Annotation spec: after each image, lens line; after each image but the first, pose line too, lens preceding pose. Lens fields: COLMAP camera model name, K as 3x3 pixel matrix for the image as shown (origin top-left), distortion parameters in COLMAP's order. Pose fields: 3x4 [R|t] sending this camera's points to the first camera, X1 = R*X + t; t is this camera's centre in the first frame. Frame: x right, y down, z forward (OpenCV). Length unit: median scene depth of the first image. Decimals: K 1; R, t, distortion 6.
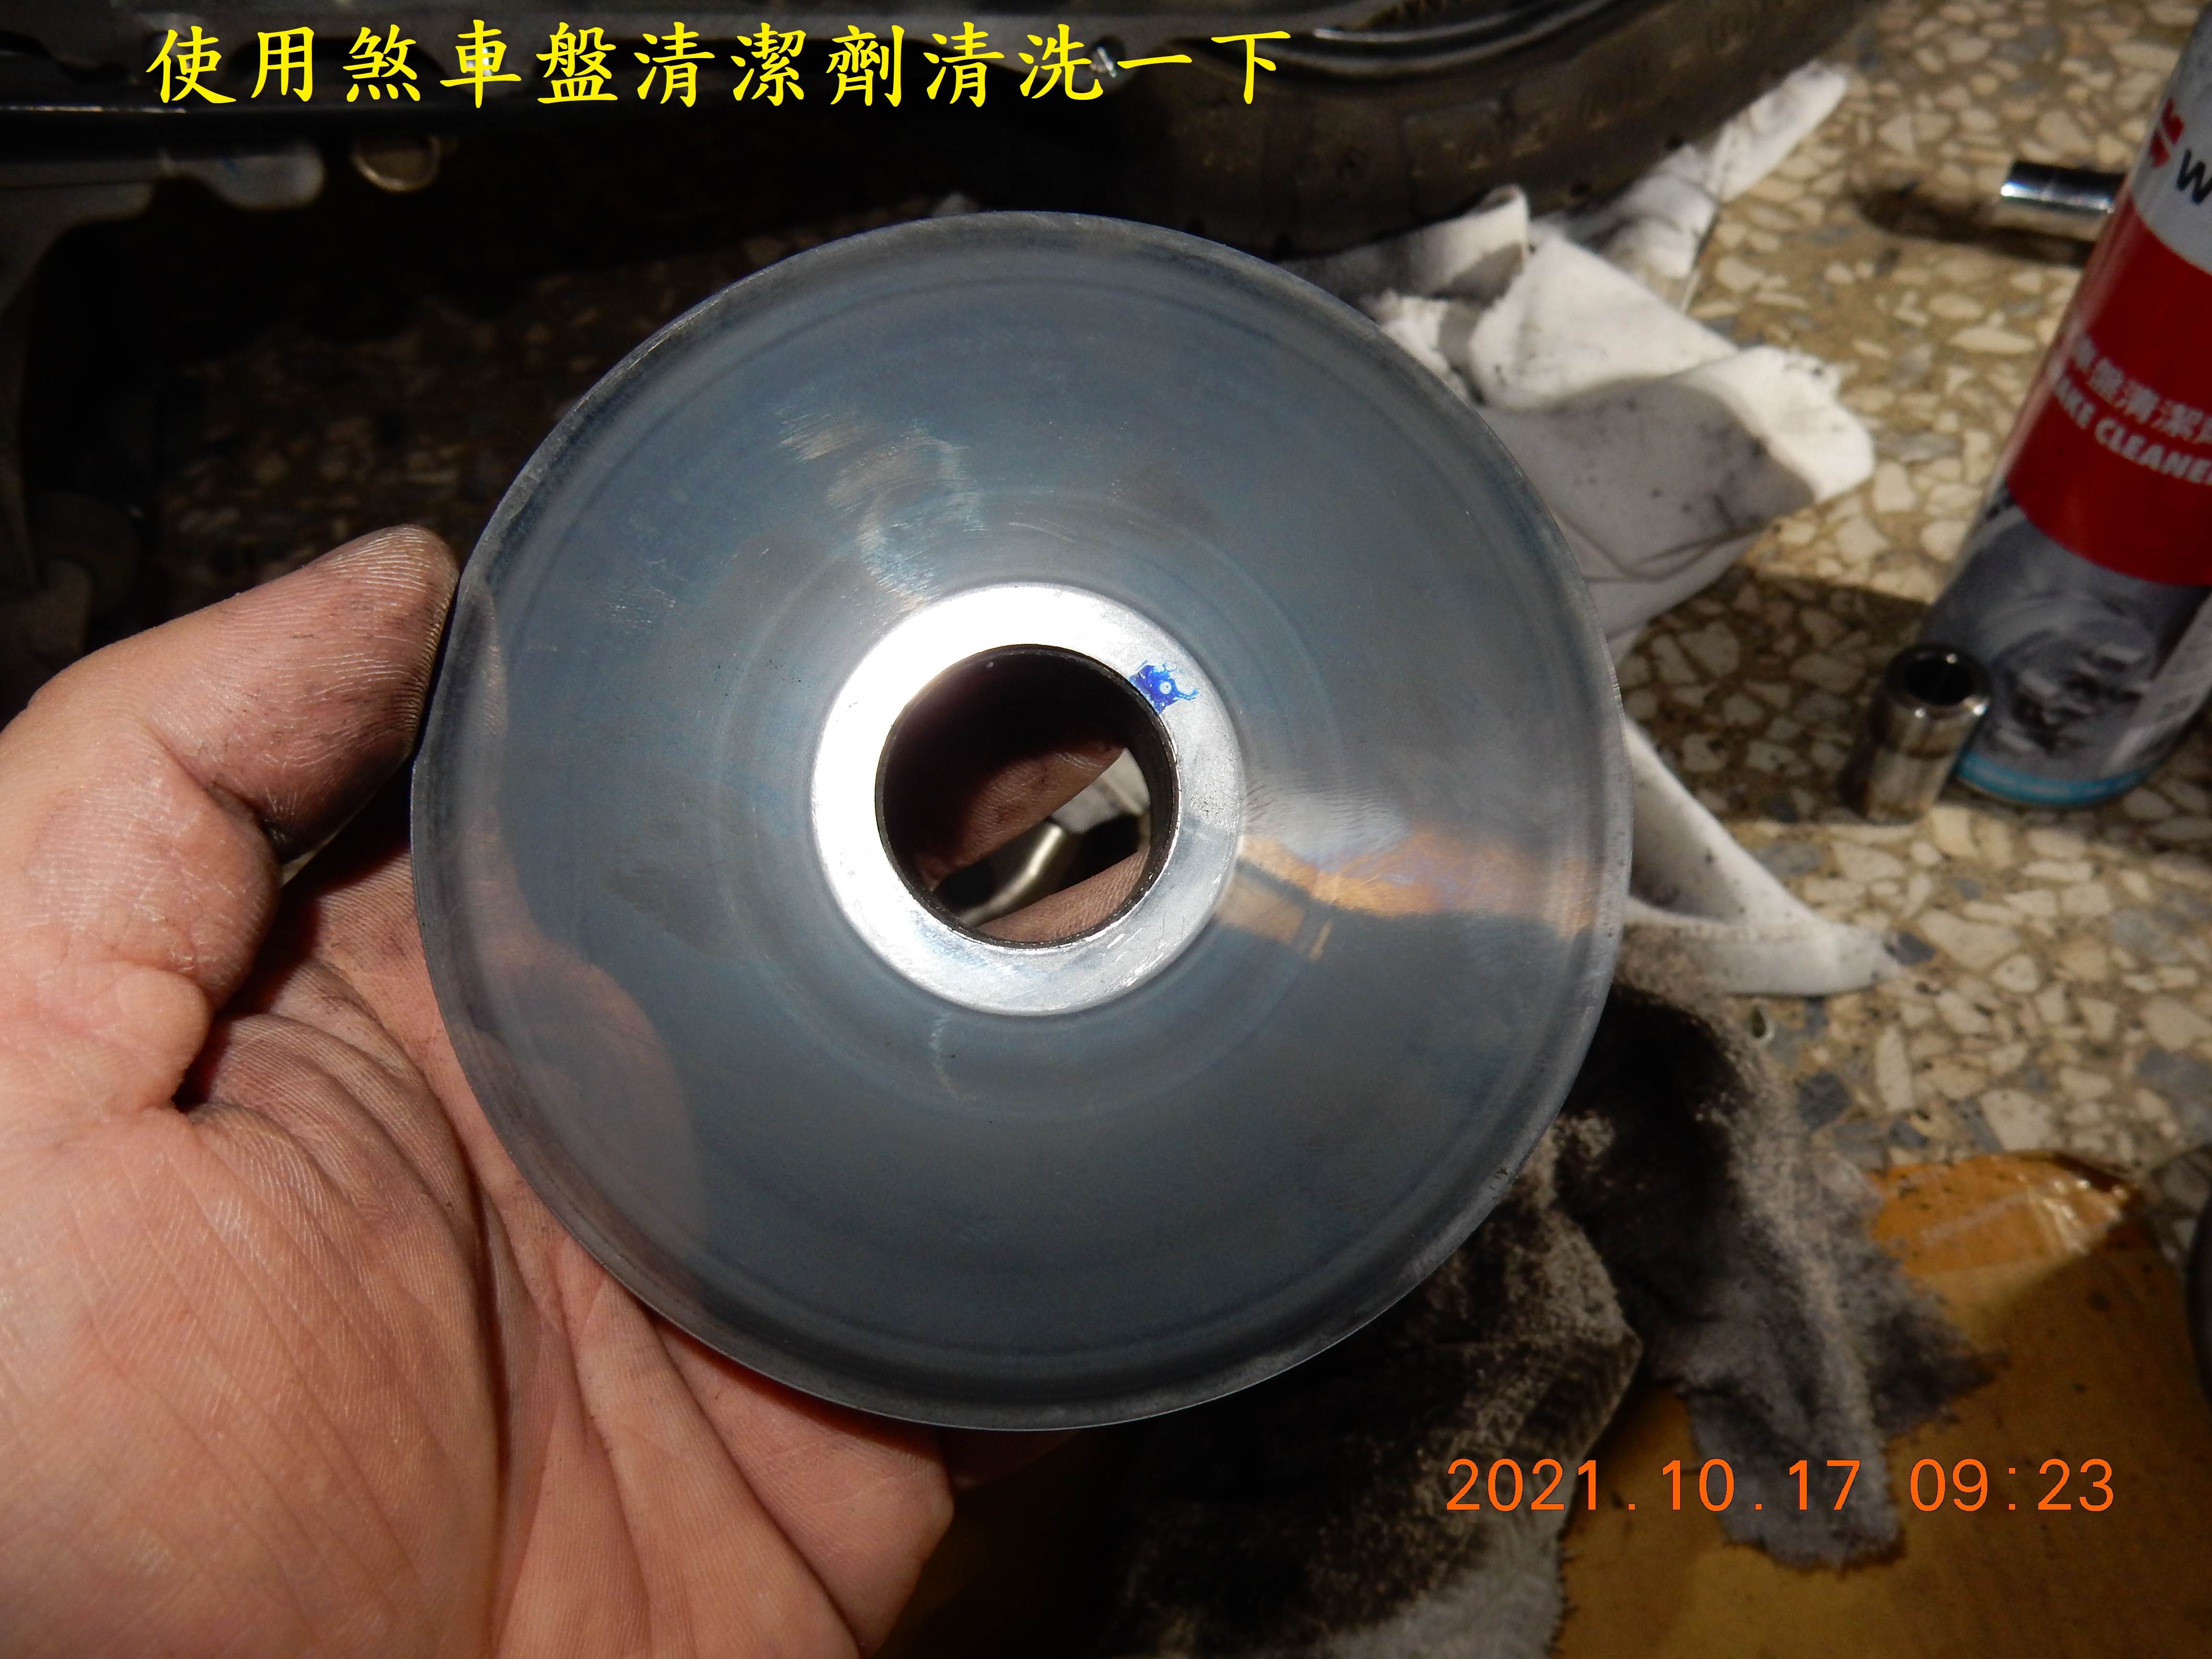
lens RADIAL K [[1595.5, 0, 1100.1], [0, 1595.5, 828.0], [0, 0, 1]] dist [0.002716, -0.013372]
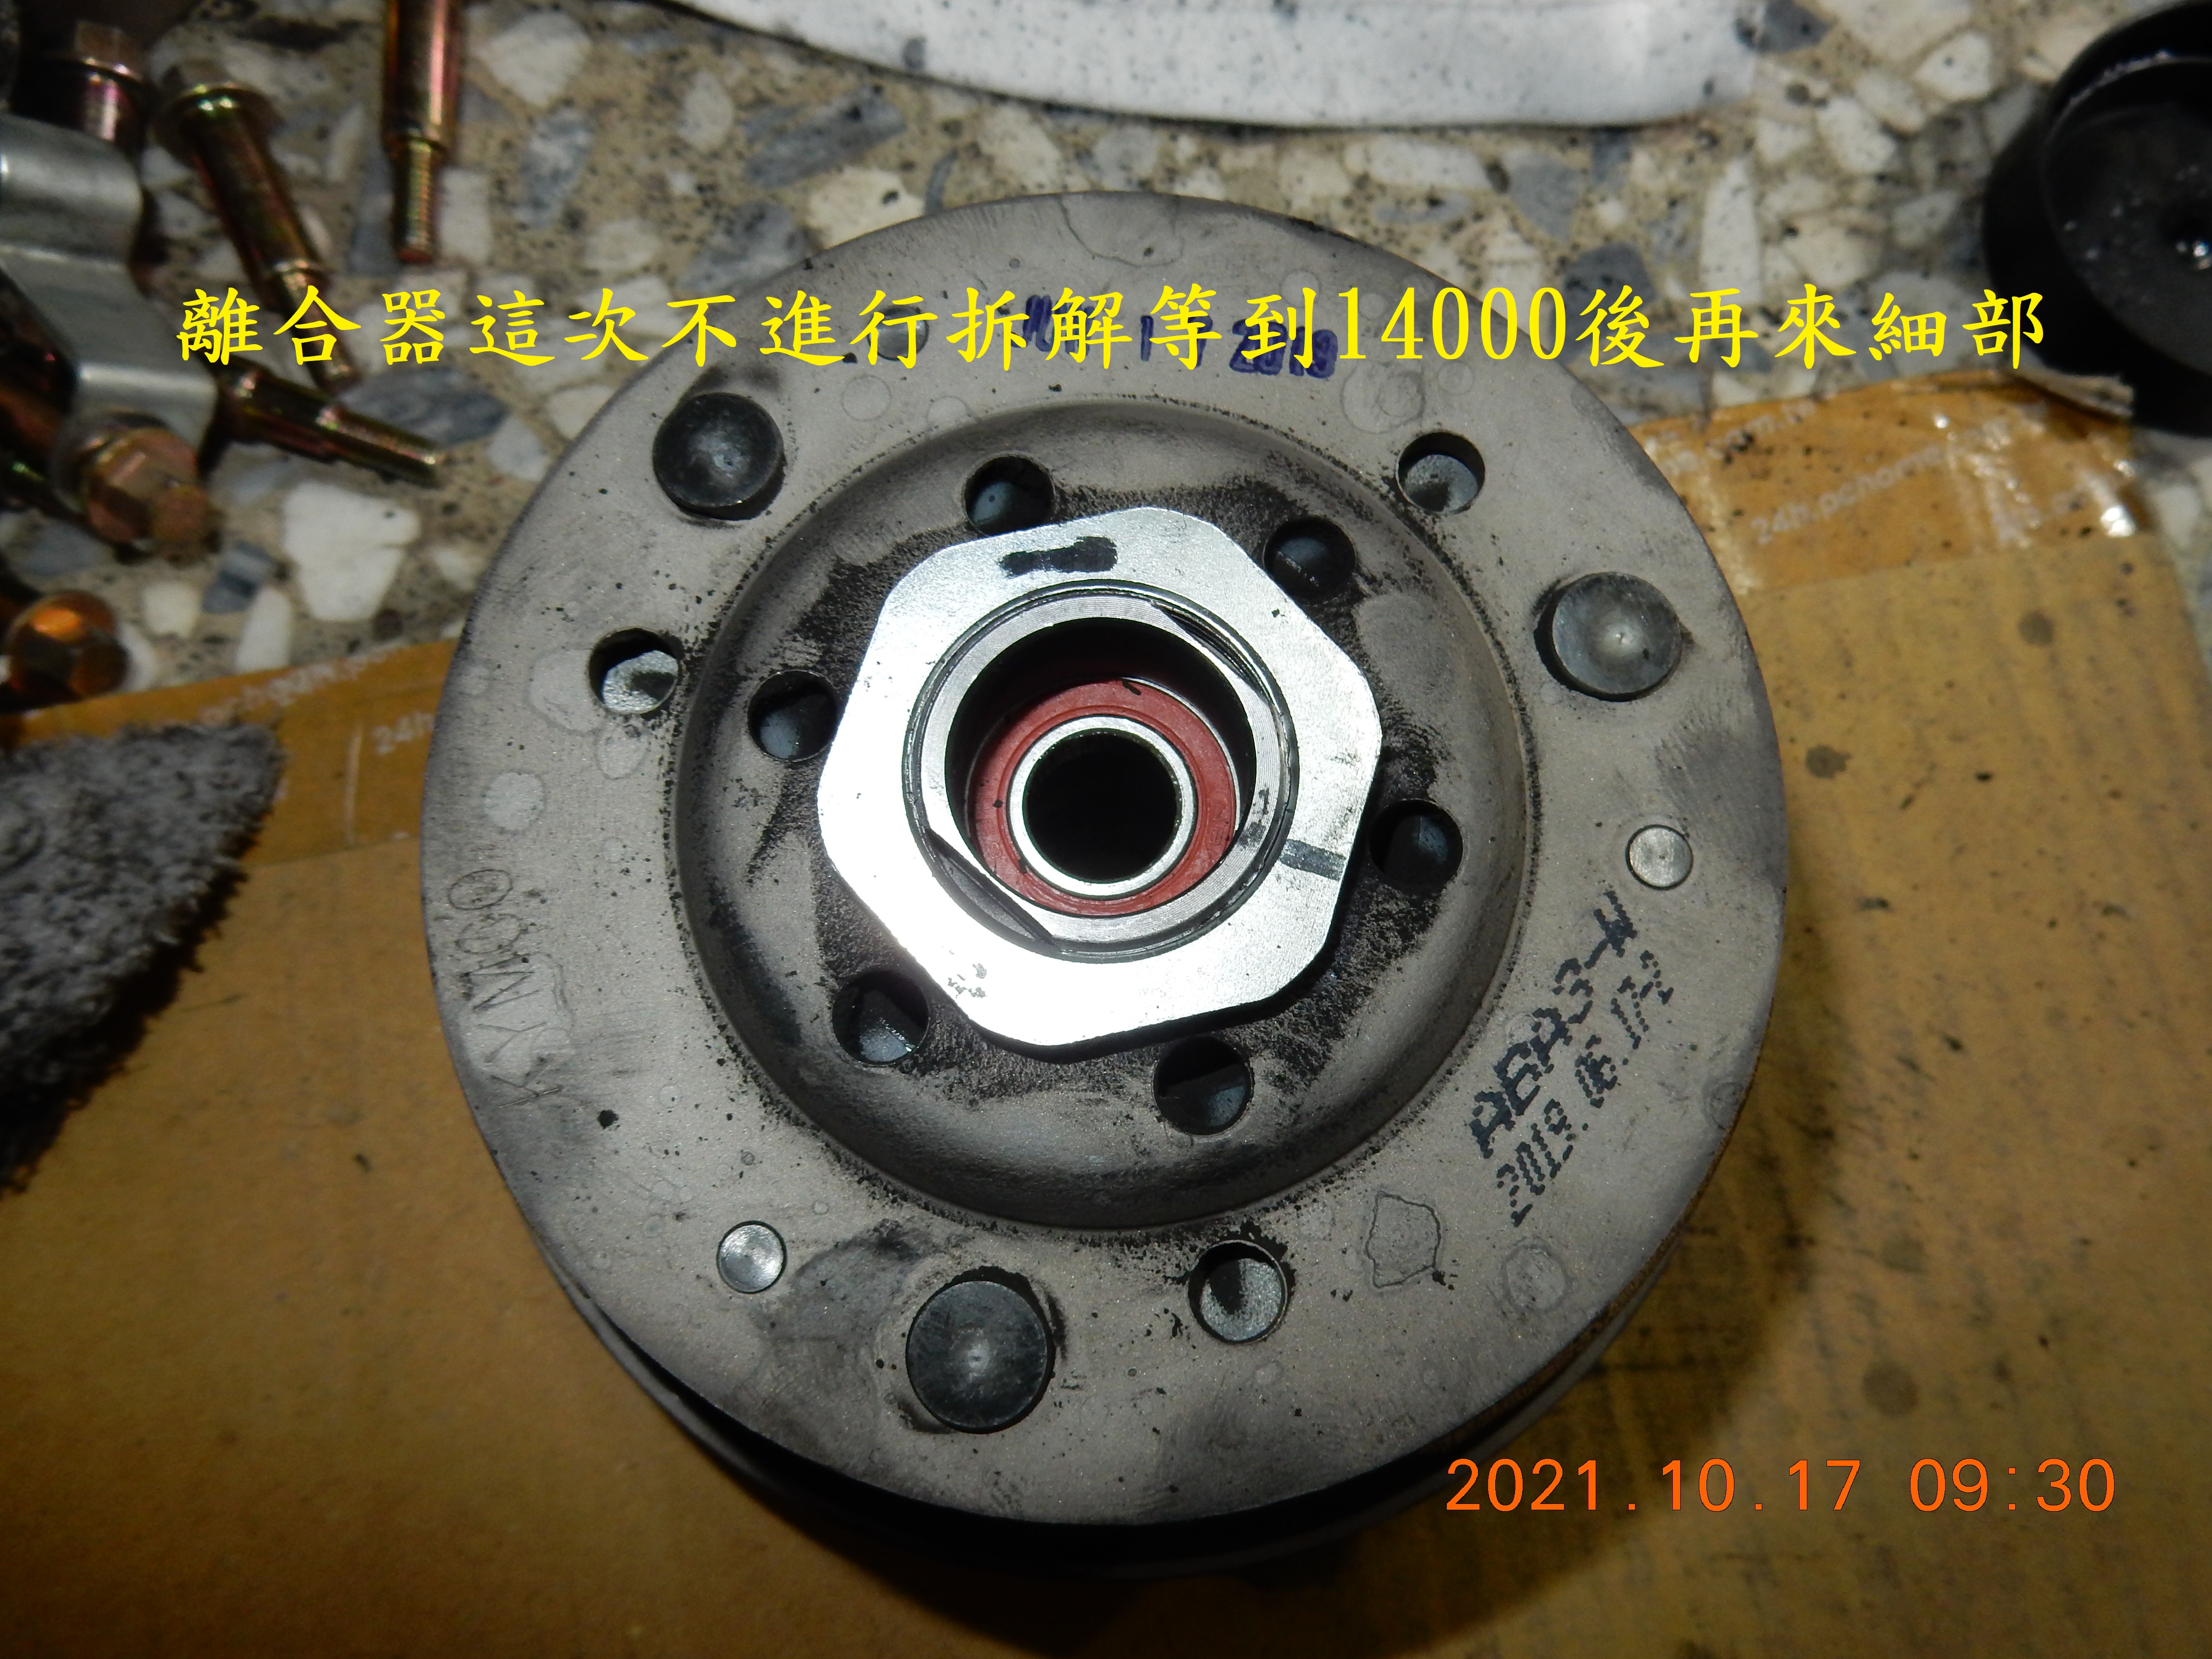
lens RADIAL K [[1691.2, 0, 1130.7], [0, 1691.2, 836.6], [0, 0, 1]] dist [-0.004754, 0.004476]
pose [[0.987991, -0.045024, 0.147804, 0.179217], [-0.011645, 0.932184, 0.361797, 0.125795], [-0.154070, -0.359174, 0.920465, 0.383788]]
